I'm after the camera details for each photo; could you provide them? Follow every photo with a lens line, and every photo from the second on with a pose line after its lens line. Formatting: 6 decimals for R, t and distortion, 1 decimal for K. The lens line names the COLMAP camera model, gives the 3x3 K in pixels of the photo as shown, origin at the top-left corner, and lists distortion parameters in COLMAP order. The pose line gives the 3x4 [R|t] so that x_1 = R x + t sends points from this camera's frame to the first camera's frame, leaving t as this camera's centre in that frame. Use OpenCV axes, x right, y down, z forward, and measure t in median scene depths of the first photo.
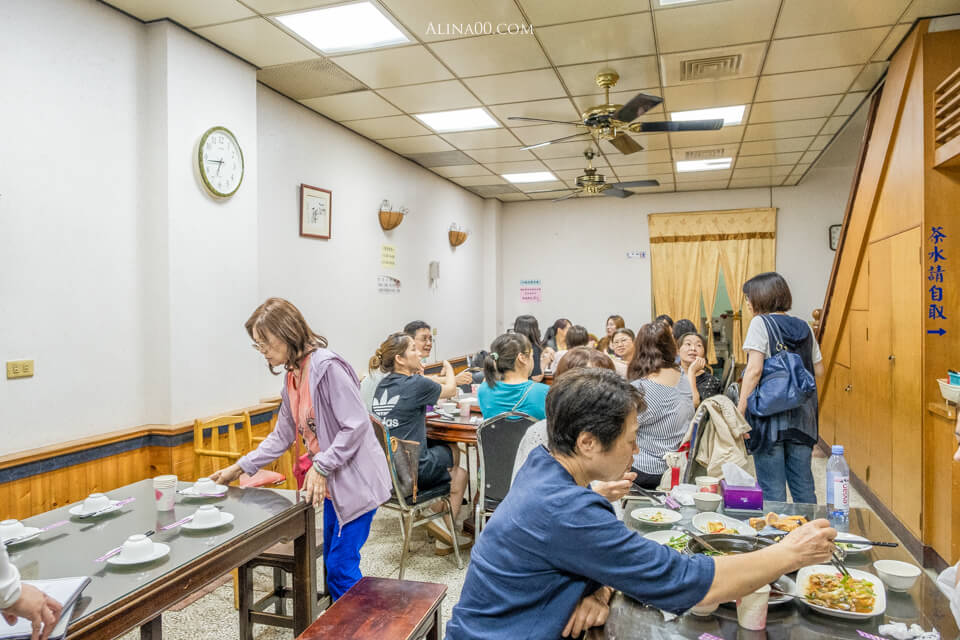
lens RADIAL K [[676.2, 0, 474.2], [0, 676.2, 303.9], [0, 0, 1]] dist [-0.026632, 0.001129]
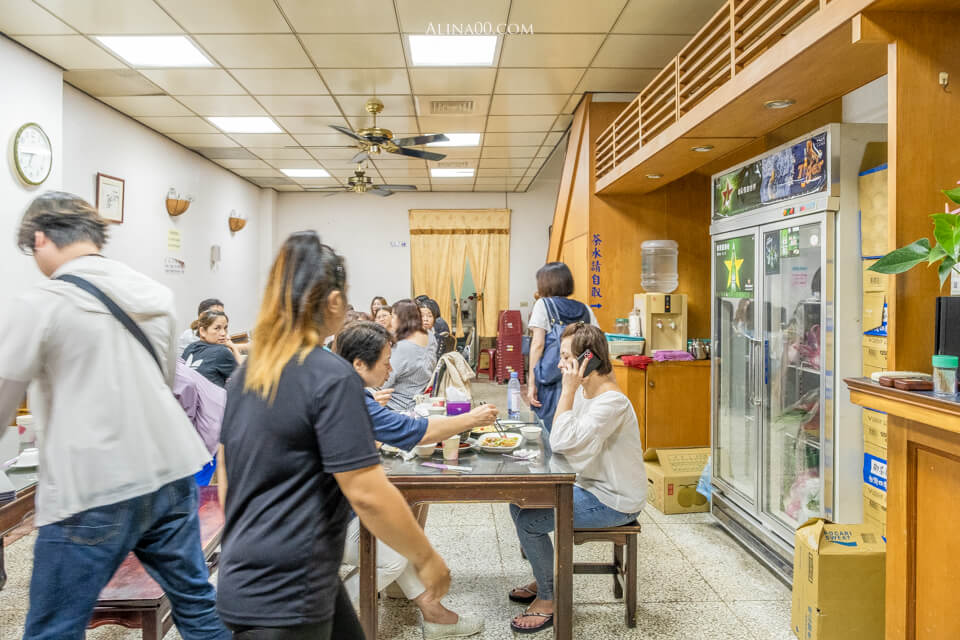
lens RADIAL K [[676.2, 0, 474.2], [0, 676.2, 303.9], [0, 0, 1]] dist [-0.026632, 0.001129]
pose [[0.942215, 0.001235, 0.335007, -0.036567], [-0.009068, 0.999721, 0.021818, 0.004808], [-0.334887, -0.023595, 0.941963, -0.194846]]
